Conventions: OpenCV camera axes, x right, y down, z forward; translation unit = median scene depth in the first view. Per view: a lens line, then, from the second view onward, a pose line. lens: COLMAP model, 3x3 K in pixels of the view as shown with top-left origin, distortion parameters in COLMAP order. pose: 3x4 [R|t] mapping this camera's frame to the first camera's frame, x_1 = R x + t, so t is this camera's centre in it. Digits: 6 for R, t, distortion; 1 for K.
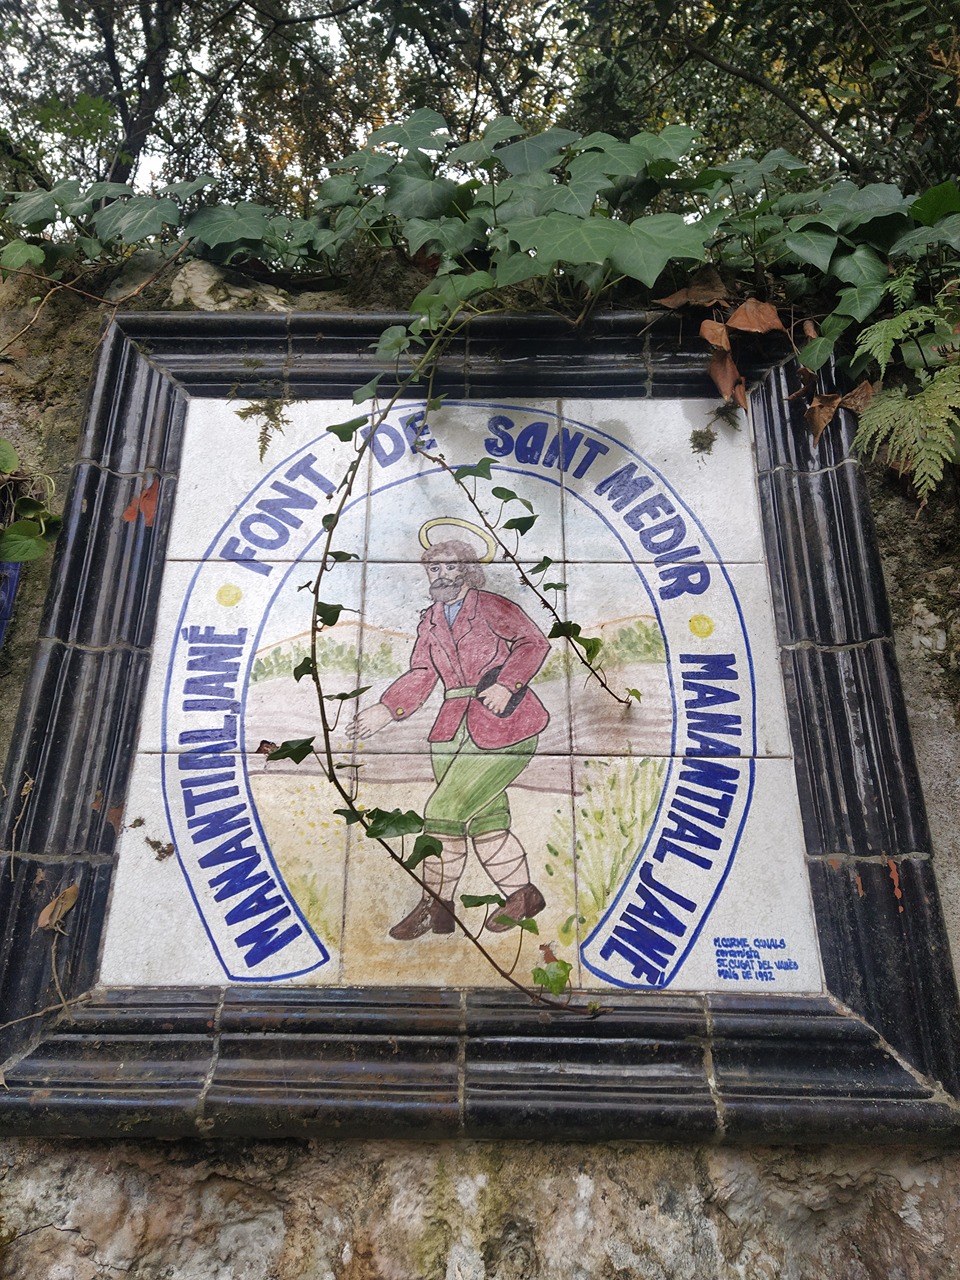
lens RADIAL K [[837.7, 0, 478.8], [0, 837.7, 637.7], [0, 0, 1]] dist [0.010615, 0.002140]
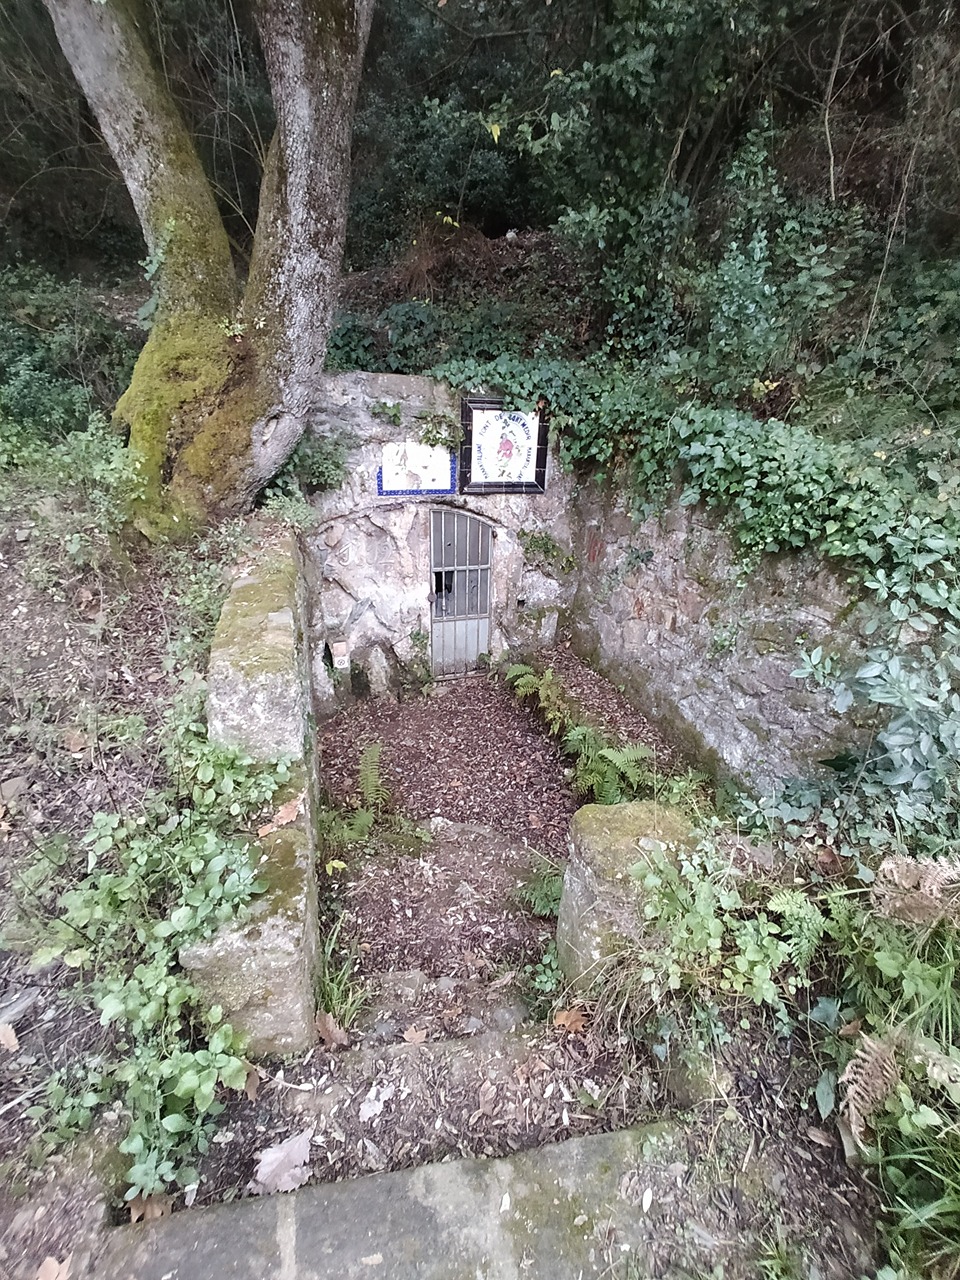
lens RADIAL K [[585.8, 0, 476.9], [0, 585.8, 643.5], [0, 0, 1]] dist [-0.012856, 0.005475]
pose [[0.948246, -0.095634, 0.302793, -2.817952], [-0.135125, 0.741391, 0.657328, -2.934707], [-0.287351, -0.664224, 0.690098, -5.482037]]
